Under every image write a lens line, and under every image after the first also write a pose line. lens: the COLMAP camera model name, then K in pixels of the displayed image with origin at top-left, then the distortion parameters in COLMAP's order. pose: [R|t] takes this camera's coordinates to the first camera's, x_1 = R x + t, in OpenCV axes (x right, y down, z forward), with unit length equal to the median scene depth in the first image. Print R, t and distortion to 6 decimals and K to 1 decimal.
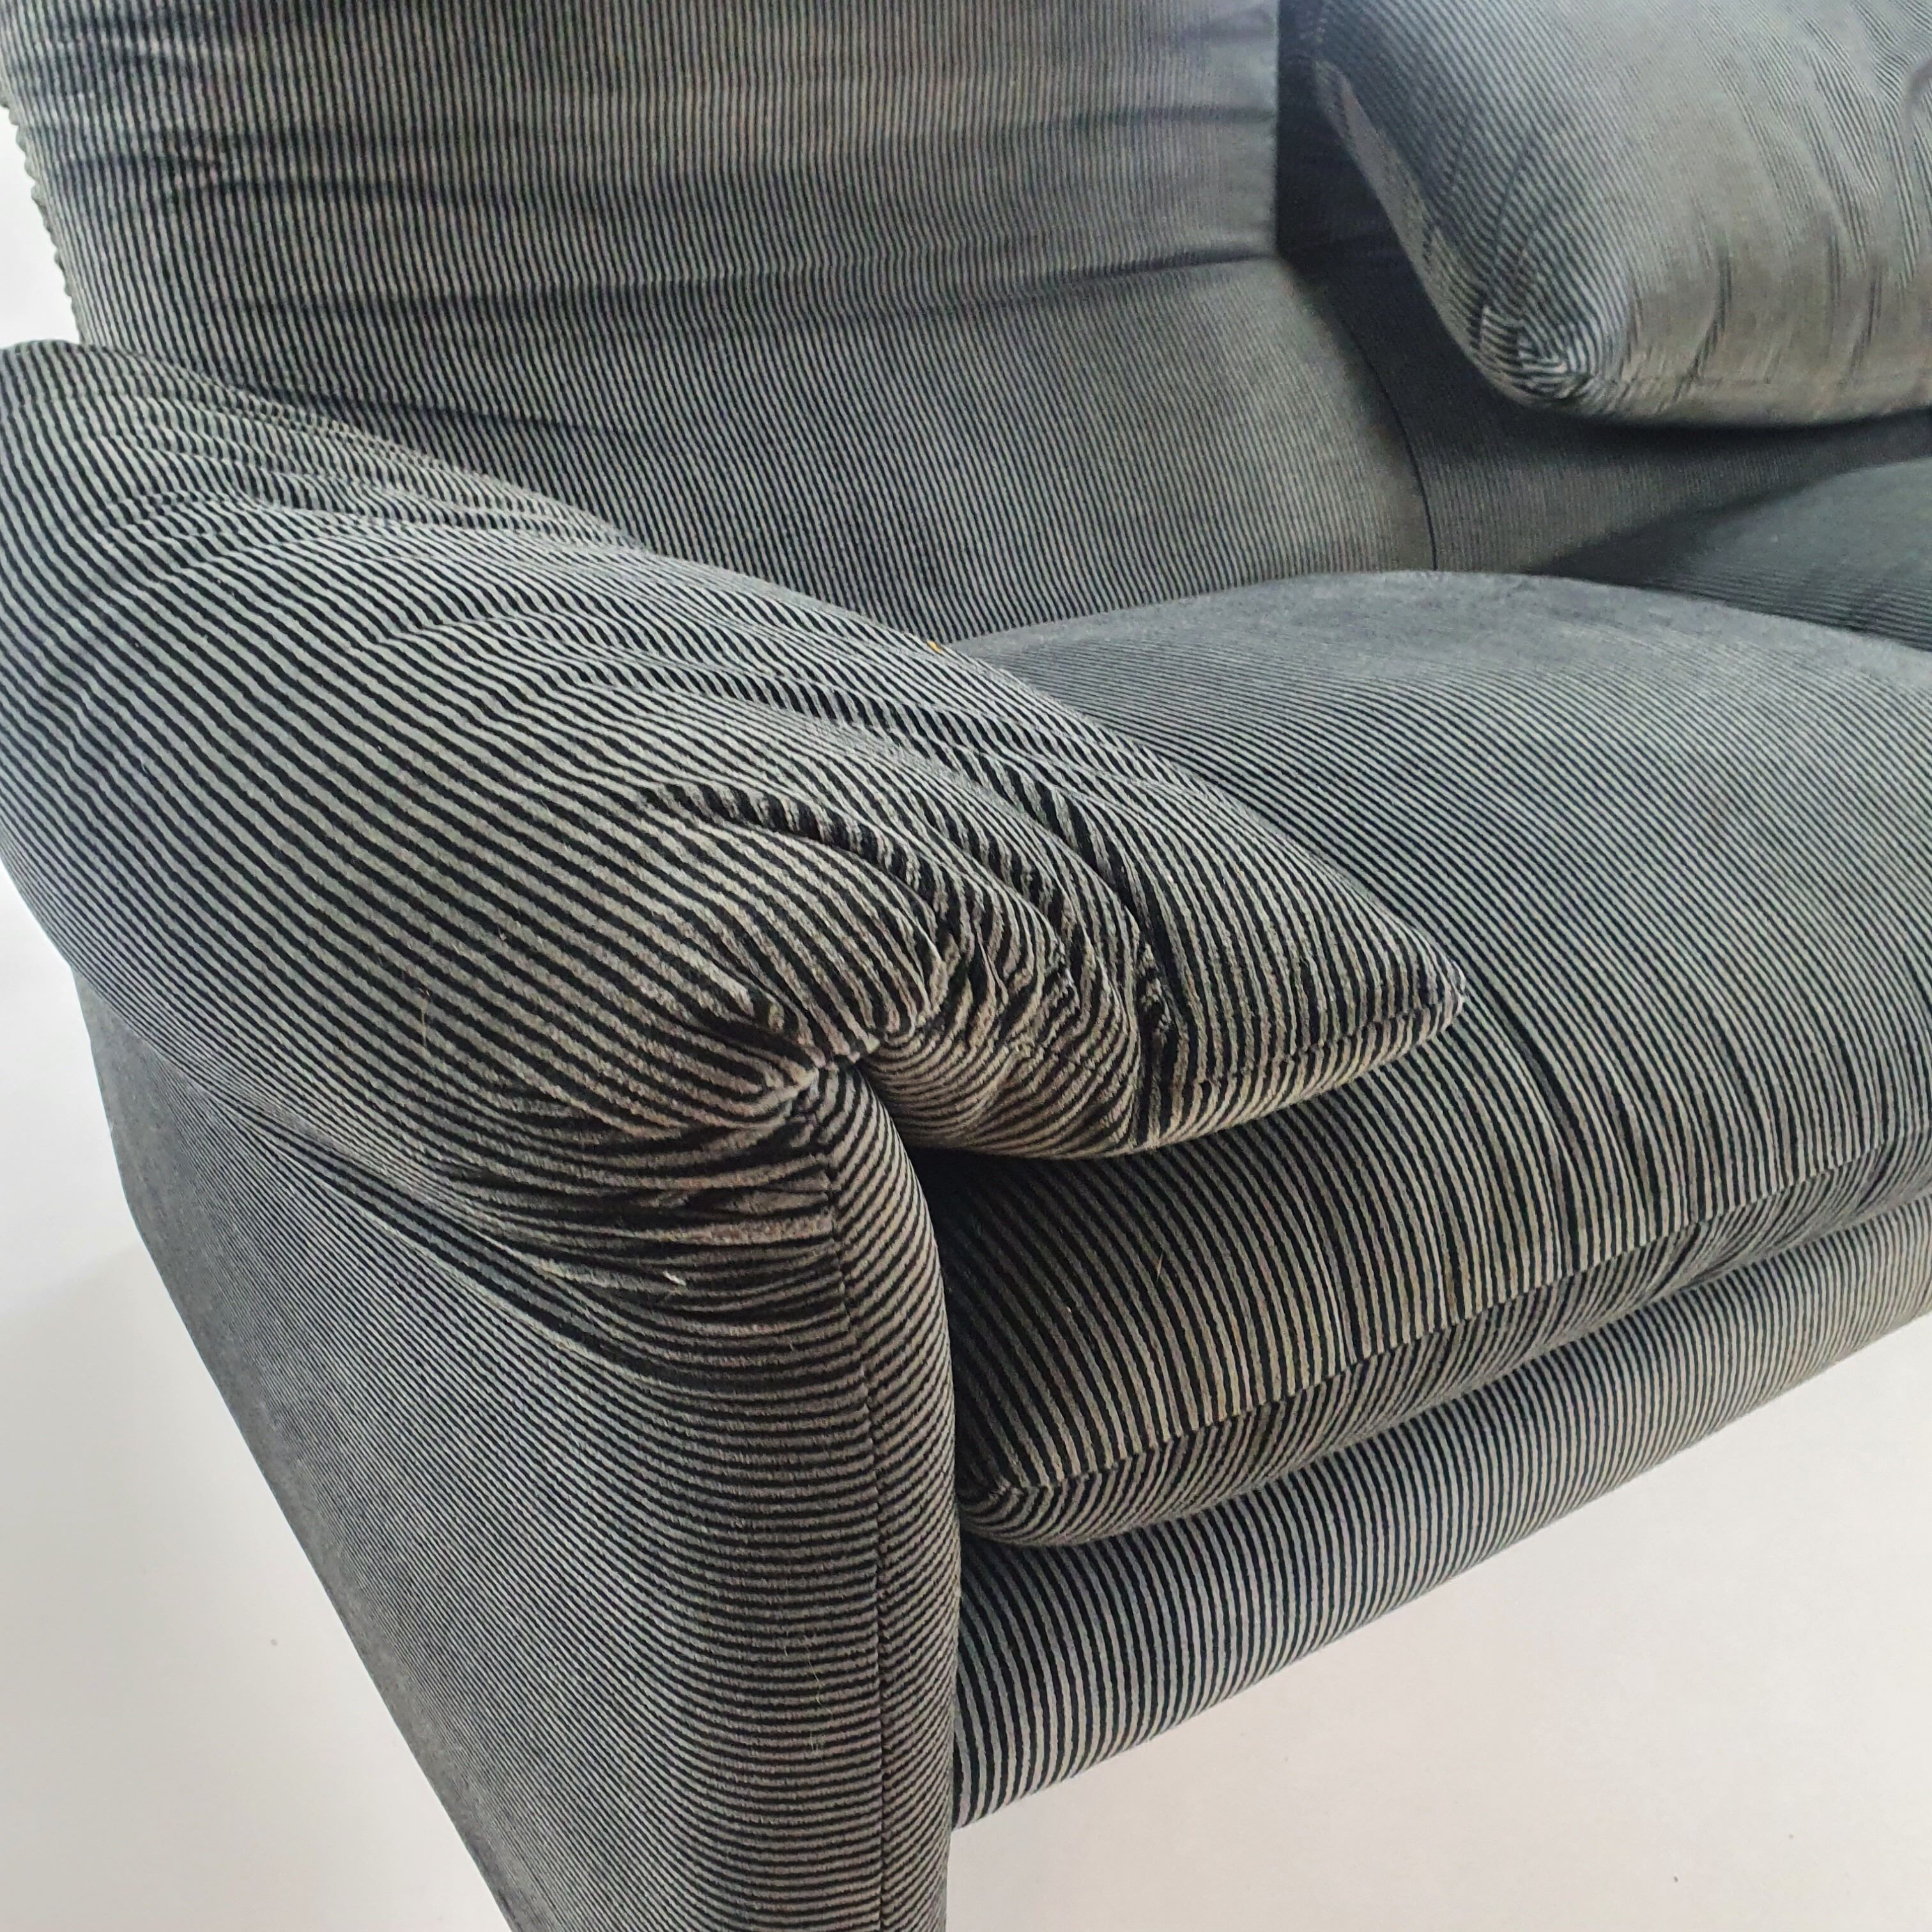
lens RADIAL K [[1999.5, 0, 966.0], [0, 1999.5, 966.0], [0, 0, 1]] dist [0.004707, 0.008195]
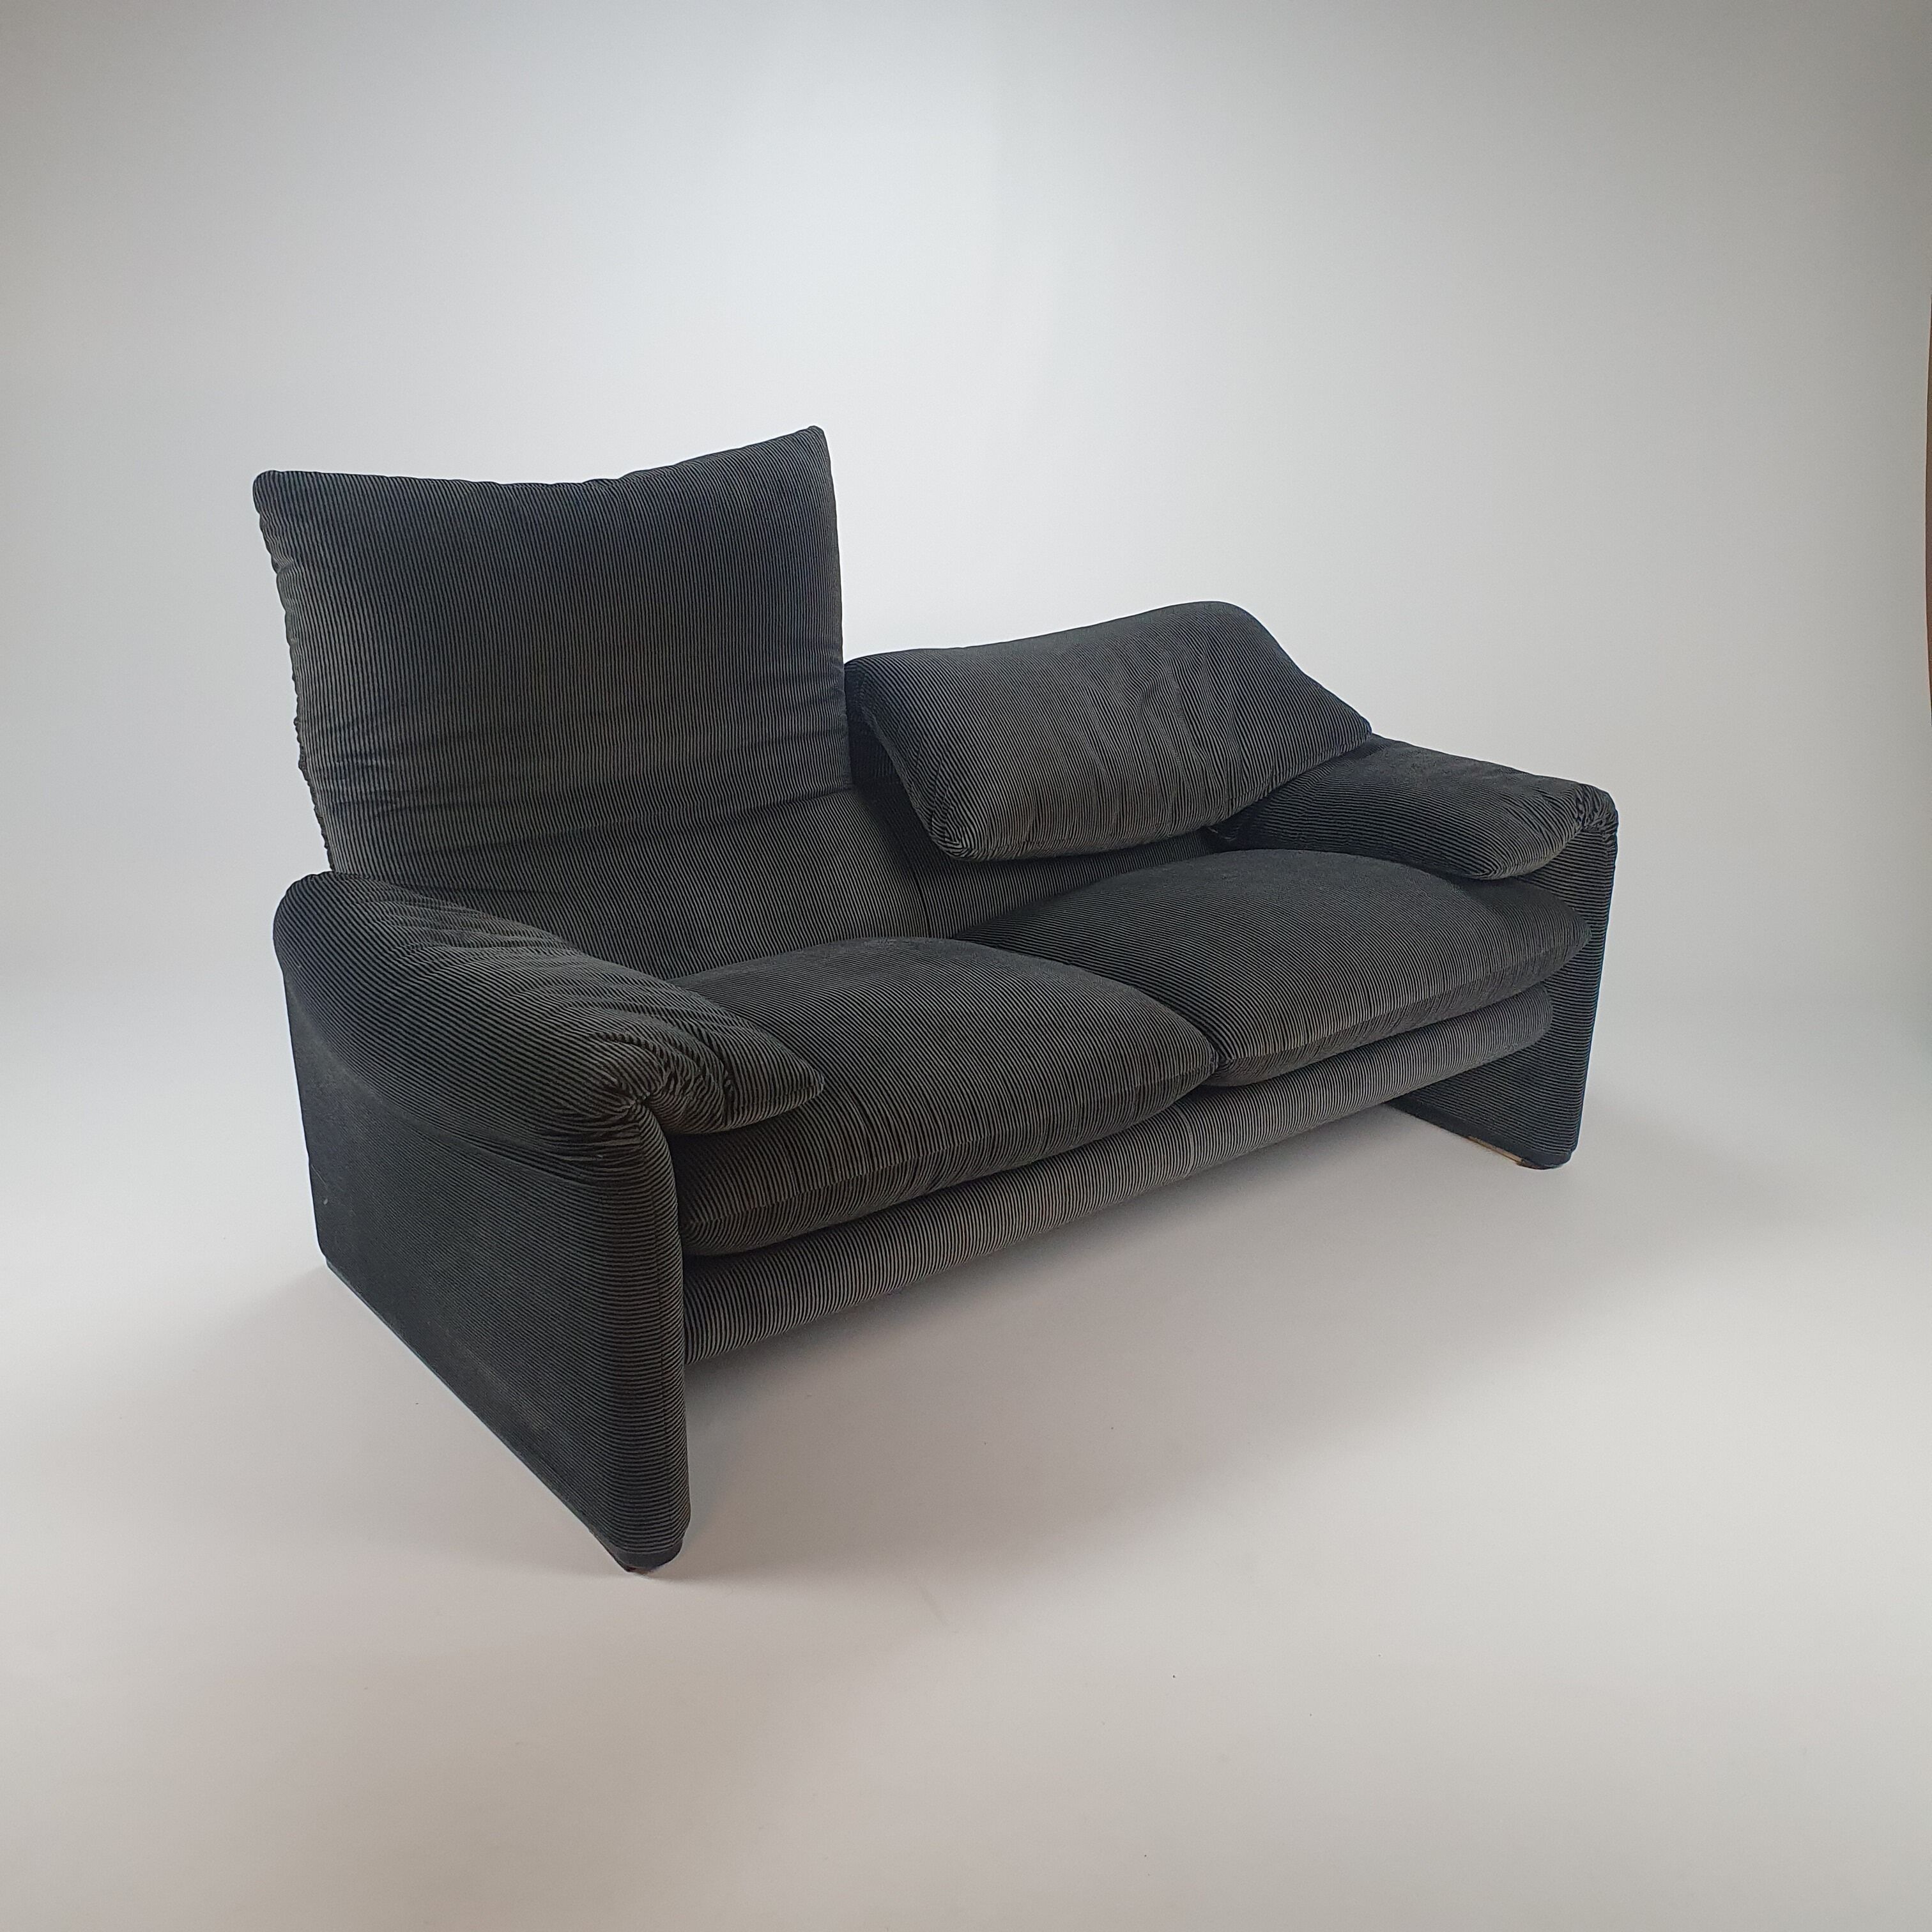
lens RADIAL K [[2019.3, 0, 966.0], [0, 2019.3, 966.0], [0, 0, 1]] dist [0.199718, -0.717915]
pose [[0.996974, -0.039036, 0.067225, 0.254003], [0.047242, 0.991012, -0.125158, 0.253095], [-0.061735, 0.127955, 0.989857, -2.432470]]
